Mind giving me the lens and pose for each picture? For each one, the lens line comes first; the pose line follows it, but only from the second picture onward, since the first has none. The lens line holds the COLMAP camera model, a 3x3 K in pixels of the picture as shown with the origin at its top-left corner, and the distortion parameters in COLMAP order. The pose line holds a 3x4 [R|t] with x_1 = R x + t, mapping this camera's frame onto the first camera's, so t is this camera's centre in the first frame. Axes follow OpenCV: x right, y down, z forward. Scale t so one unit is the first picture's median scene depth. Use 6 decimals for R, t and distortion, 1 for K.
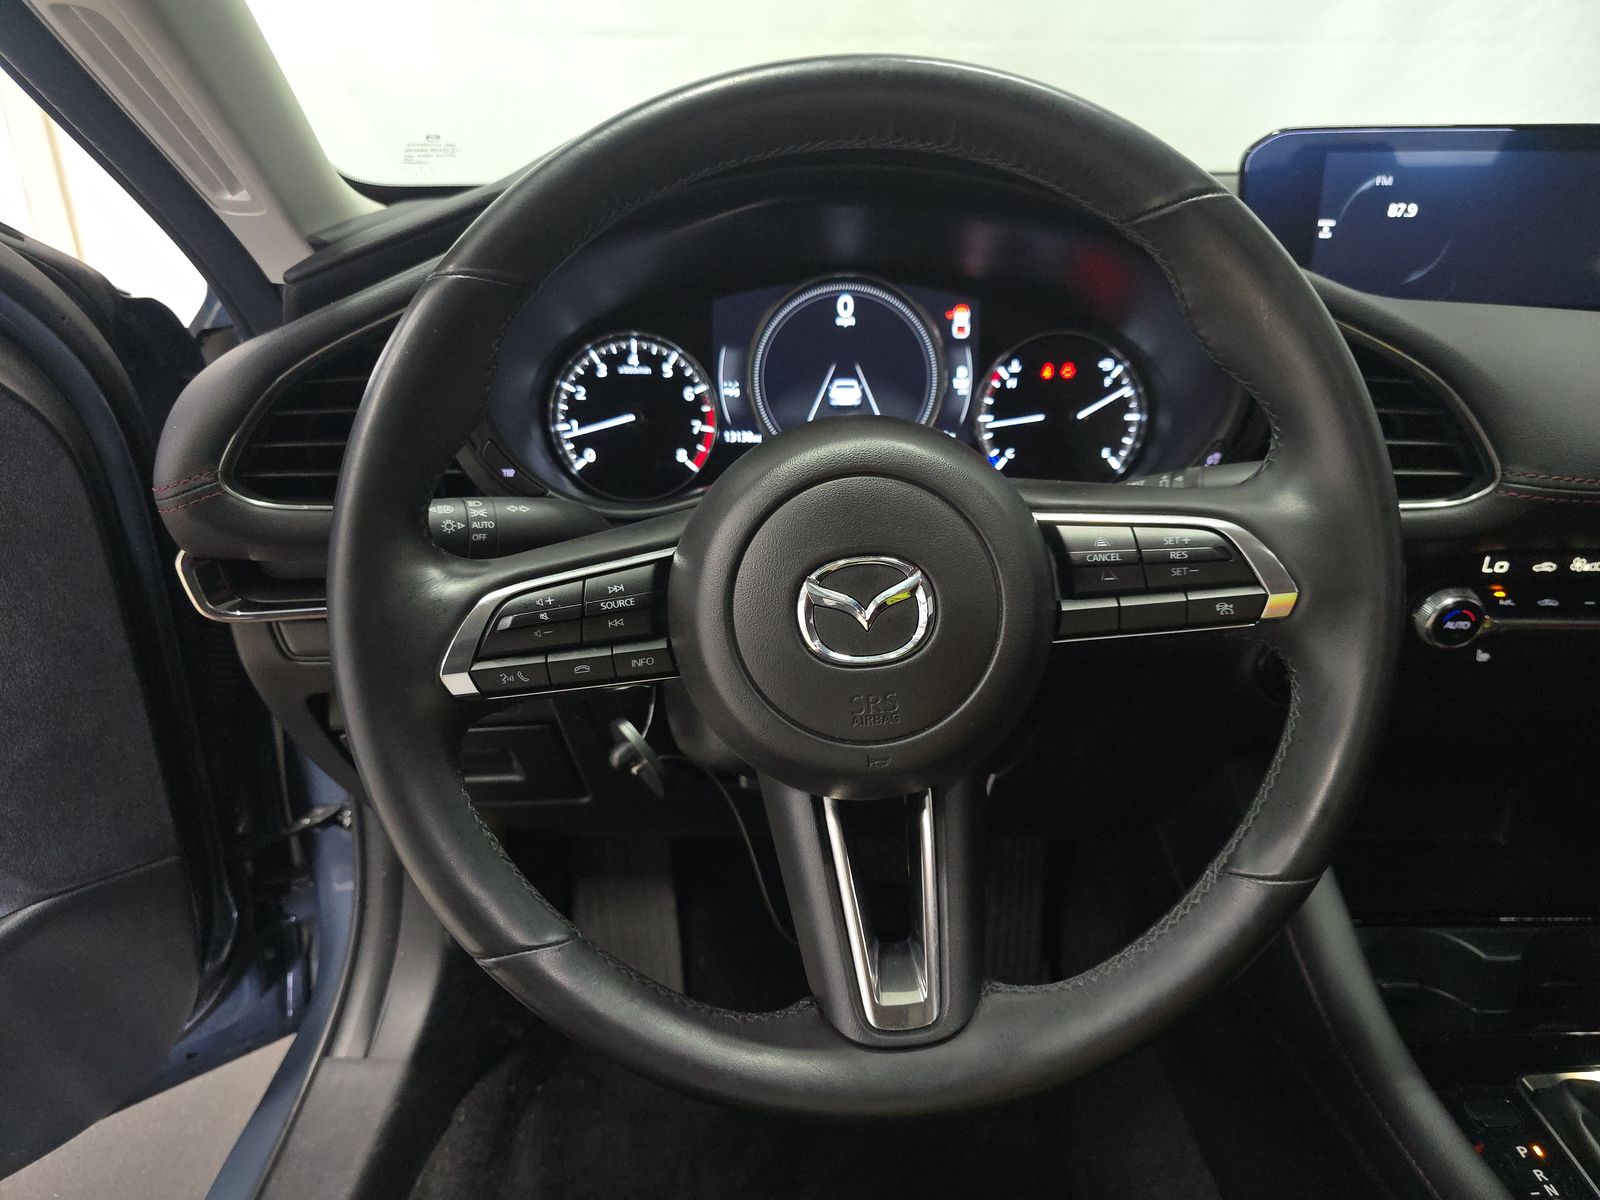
lens RADIAL K [[1068.3, 0, 800.8], [0, 1068.3, 607.5], [0, 0, 1]] dist [0.036054, -0.050696]
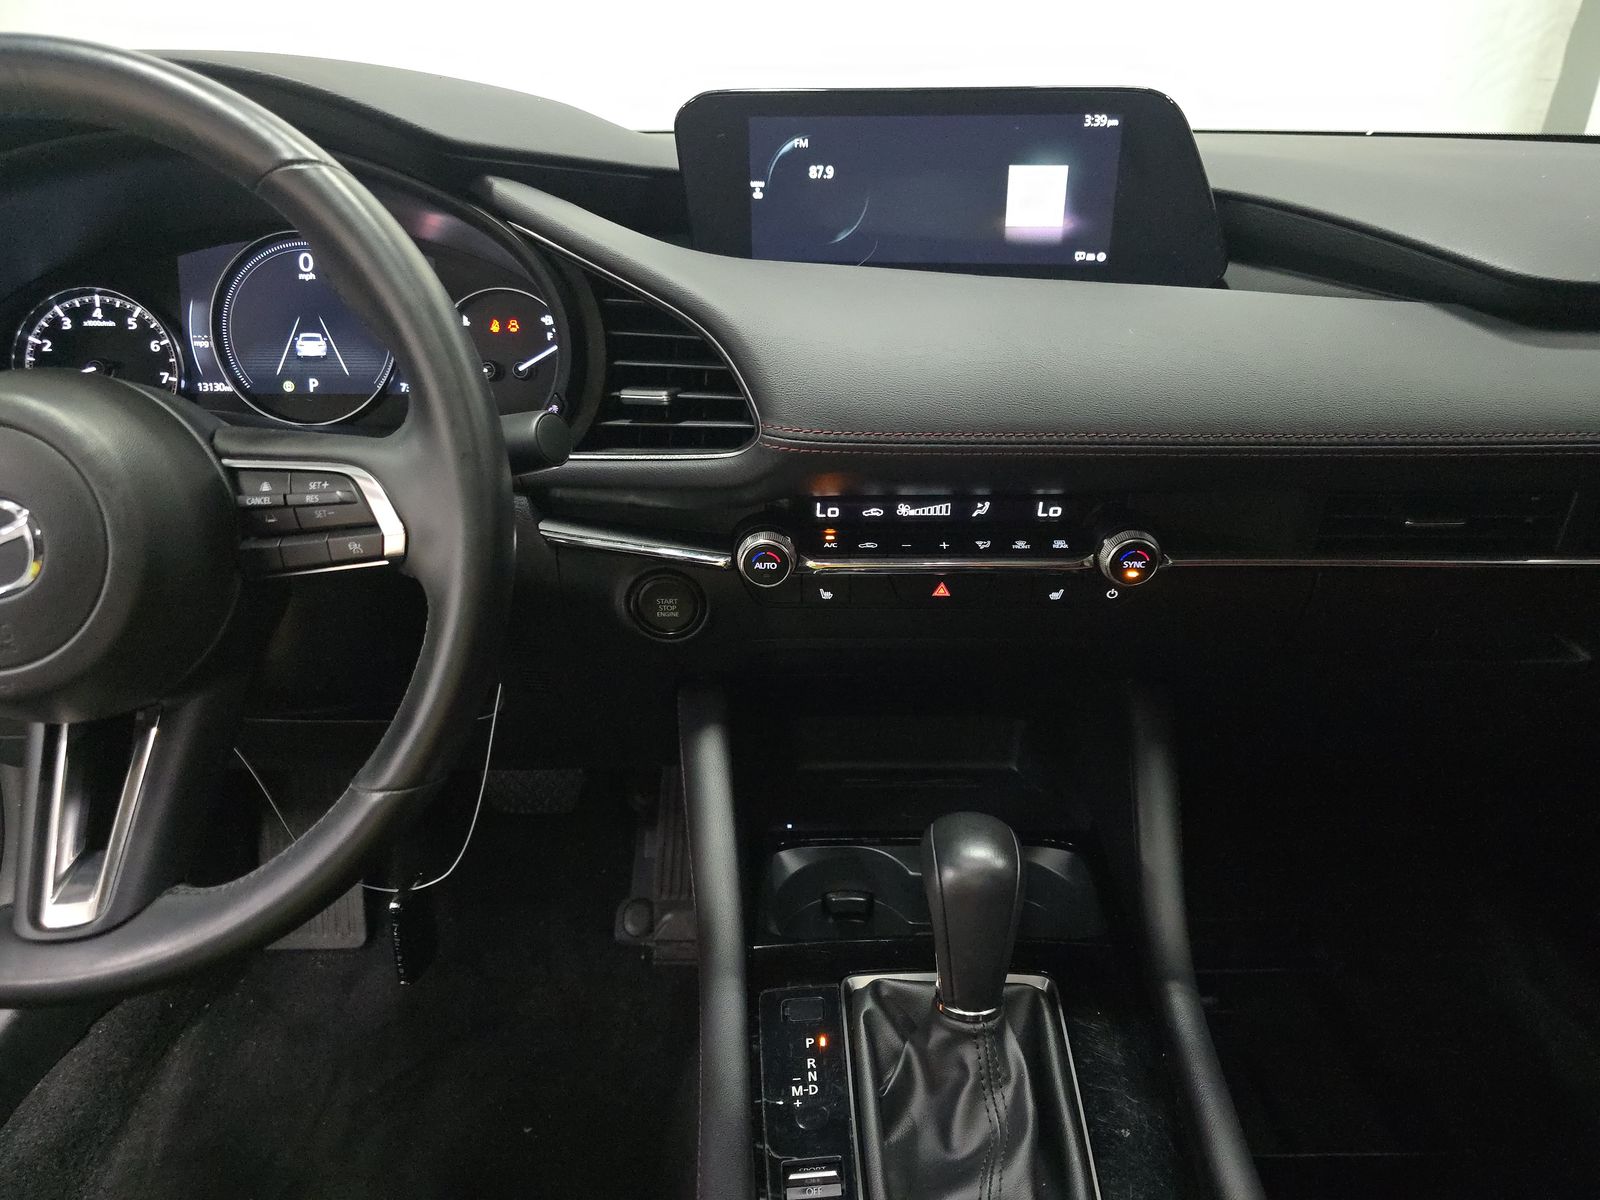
lens RADIAL K [[1079.9, 0, 800.0], [0, 1079.9, 600.0], [0, 0, 1]] dist [0.037901, -0.032810]
pose [[0.999993, 0.000248, -0.003783, 0.537703], [-0.000080, 0.999010, 0.044480, 0.002035], [0.003790, -0.044480, 0.999003, -0.079925]]
